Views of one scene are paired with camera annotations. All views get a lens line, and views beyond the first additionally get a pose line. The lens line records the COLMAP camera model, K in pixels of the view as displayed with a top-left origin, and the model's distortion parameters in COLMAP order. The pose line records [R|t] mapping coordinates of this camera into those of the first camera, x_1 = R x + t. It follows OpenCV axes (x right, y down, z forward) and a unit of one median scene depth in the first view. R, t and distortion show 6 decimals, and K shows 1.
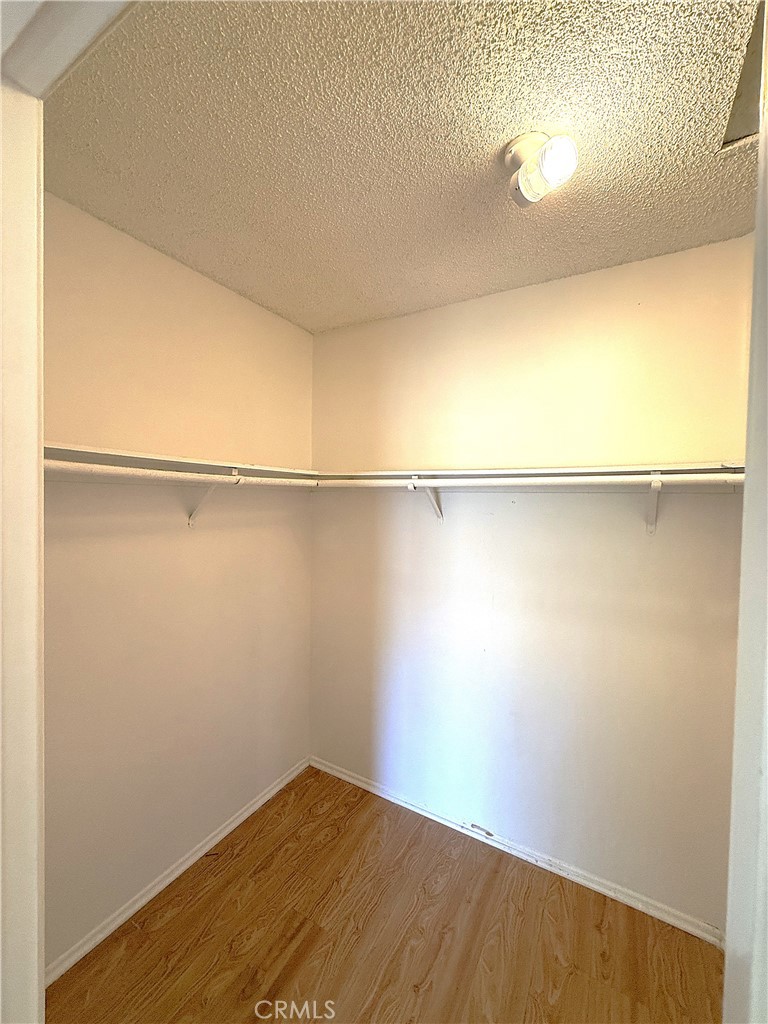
lens RADIAL K [[408.2, 0, 383.8], [0, 408.2, 509.0], [0, 0, 1]] dist [-0.000935, -0.000006]
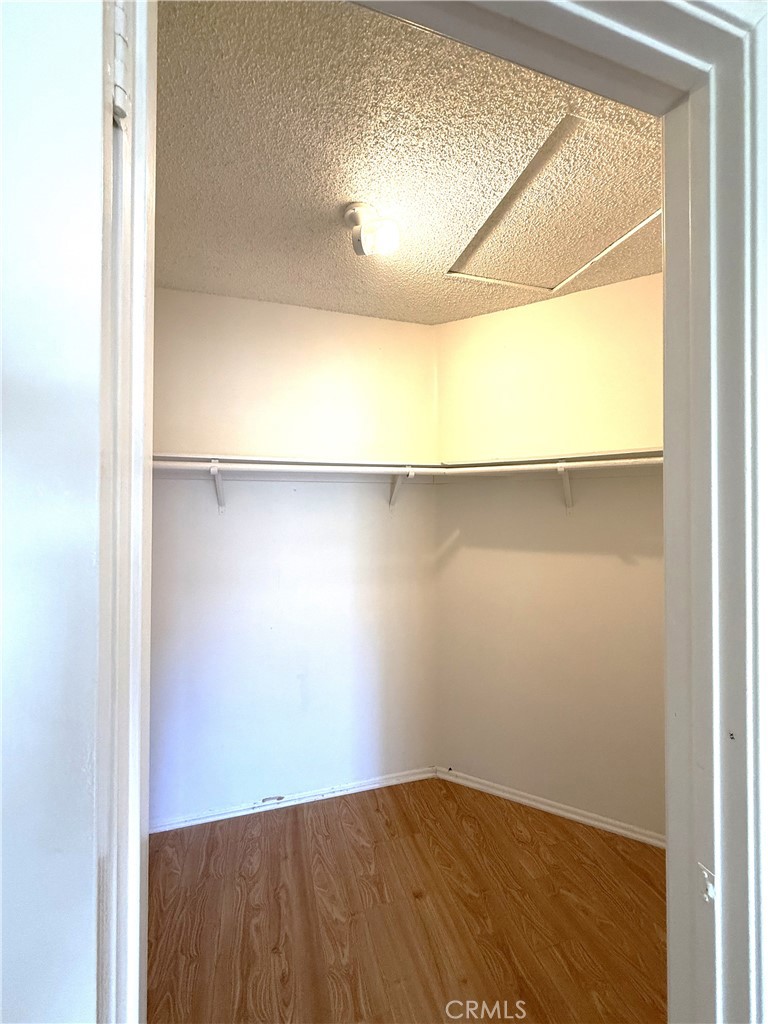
lens RADIAL K [[408.2, 0, 383.8], [0, 408.2, 509.0], [0, 0, 1]] dist [-0.000935, -0.000006]
pose [[0.687283, -0.010162, 0.726319, -0.413479], [0.030293, 0.999433, -0.014682, 0.072429], [-0.725758, 0.032093, 0.687201, 0.047440]]
